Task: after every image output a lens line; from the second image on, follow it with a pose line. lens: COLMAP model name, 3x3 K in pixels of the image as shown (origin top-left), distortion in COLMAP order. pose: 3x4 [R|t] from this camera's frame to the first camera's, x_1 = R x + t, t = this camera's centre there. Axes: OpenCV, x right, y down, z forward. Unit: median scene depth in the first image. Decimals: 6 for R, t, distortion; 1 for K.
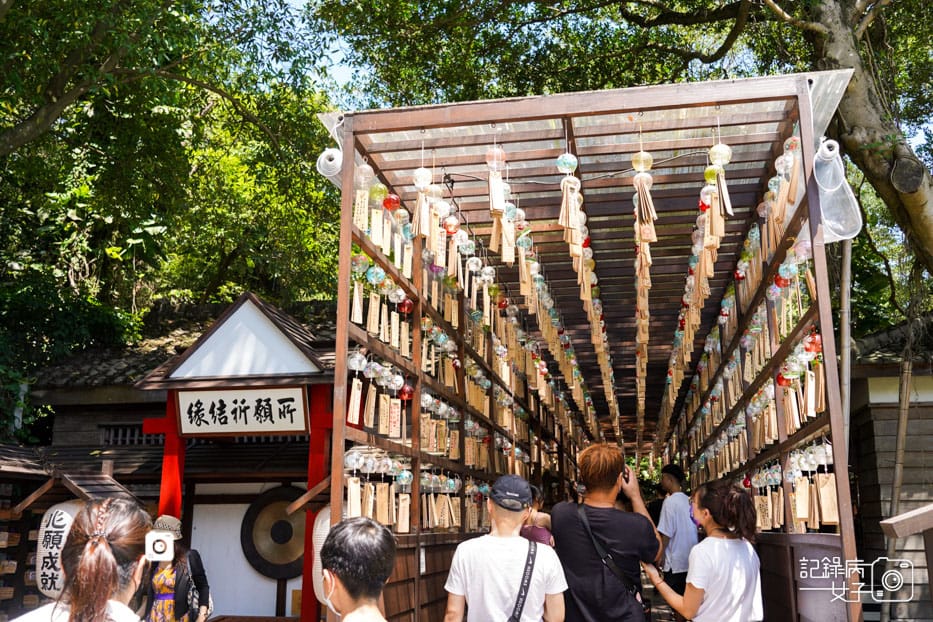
lens RADIAL K [[913.5, 0, 466.5], [0, 913.5, 311.0], [0, 0, 1]] dist [-0.004624, 0.004786]
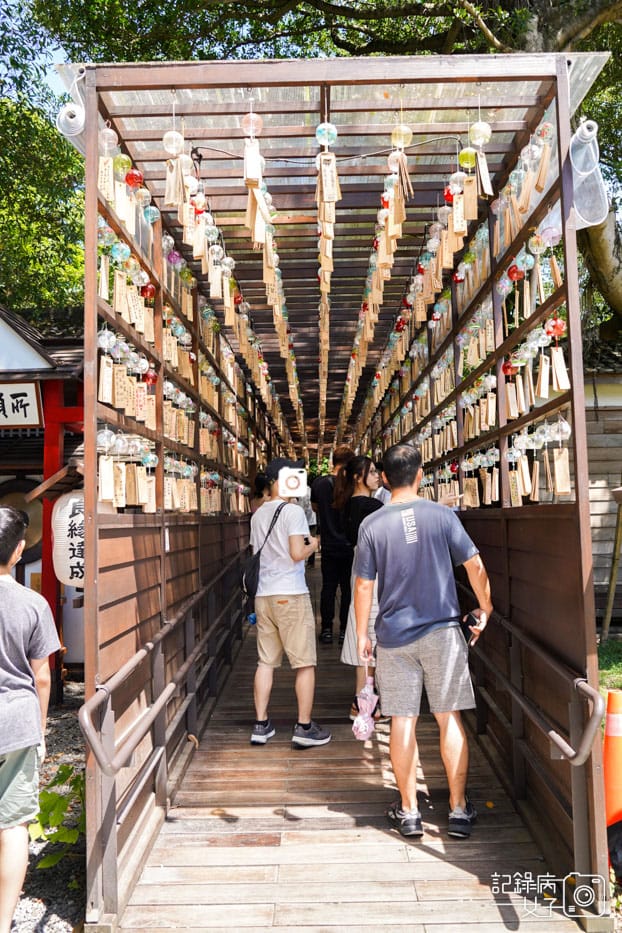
lens RADIAL K [[791.0, 0, 311.0], [0, 791.0, 466.5], [0, 0, 1]] dist [-0.003612, -0.010000]
pose [[0.985394, -0.005943, 0.170187, -0.025116], [-0.022151, 0.986427, 0.162700, 0.024793], [-0.168844, -0.164094, 0.971887, 0.065060]]
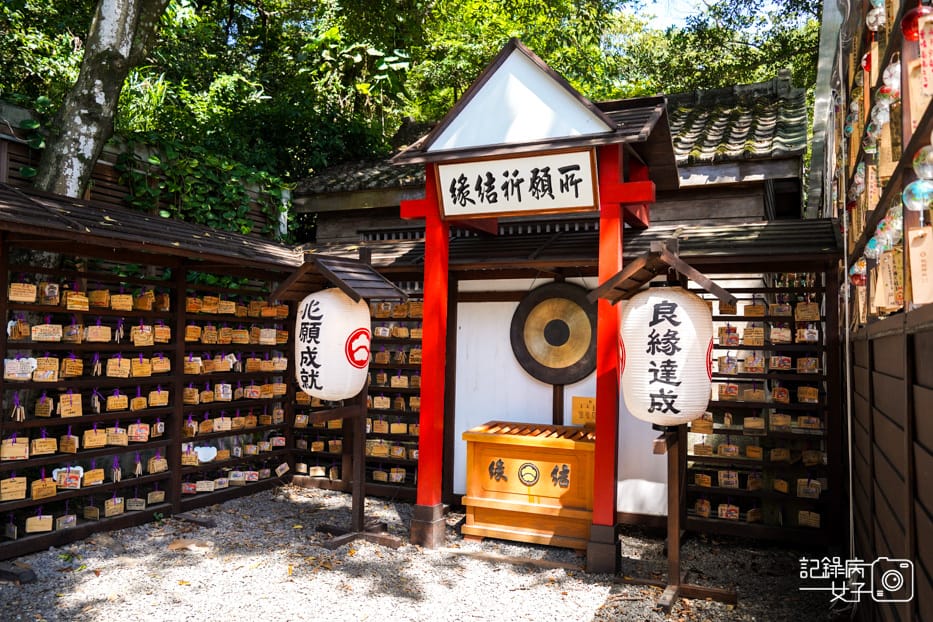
lens RADIAL K [[756.8, 0, 466.5], [0, 756.8, 311.0], [0, 0, 1]] dist [-0.011991, 0.016150]
pose [[0.969857, 0.007732, -0.243551, -0.122513], [0.038242, 0.982281, 0.183469, 0.095159], [0.240655, -0.187253, 0.952377, 0.324442]]
